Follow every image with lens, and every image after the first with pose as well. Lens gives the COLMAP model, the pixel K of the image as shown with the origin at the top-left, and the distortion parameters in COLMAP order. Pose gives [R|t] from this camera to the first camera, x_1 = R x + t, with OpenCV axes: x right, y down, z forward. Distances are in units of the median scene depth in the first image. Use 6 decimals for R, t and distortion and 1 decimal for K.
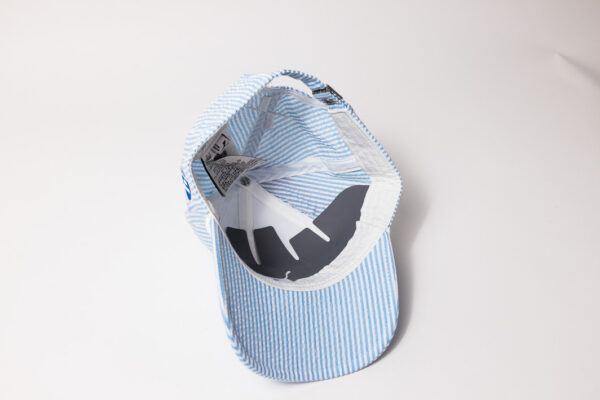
lens RADIAL K [[689.6, 0, 301.9], [0, 689.6, 200.0], [0, 0, 1]] dist [0.015182, 0.000000]
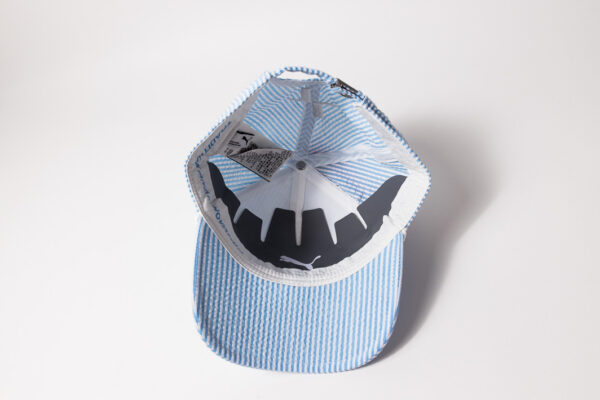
lens RADIAL K [[481.2, 0, 297.9], [0, 481.2, 199.5], [0, 0, 1]] dist [-0.042140, 0.001382]
pose [[0.883407, 0.079884, -0.461747, 0.284663], [-0.011570, 0.988780, 0.148928, -0.091910], [0.468464, -0.126221, 0.874420, 0.342448]]
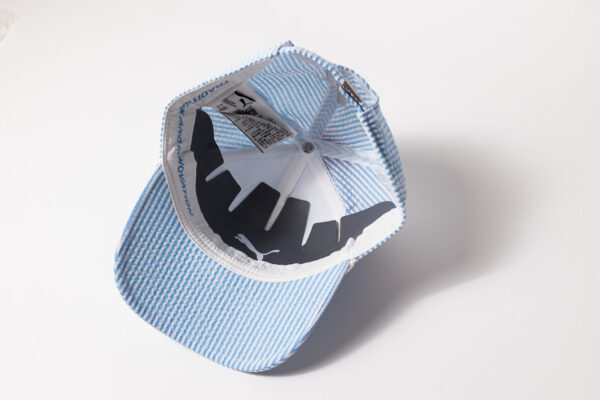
lens RADIAL K [[715.4, 0, 299.6], [0, 715.4, 200.4], [0, 0, 1]] dist [-0.006930, 0.000000]
pose [[0.680215, 0.437469, -0.588156, 0.551451], [-0.349012, 0.898884, 0.264948, -0.231199], [0.644591, 0.025051, 0.764117, 0.252843]]
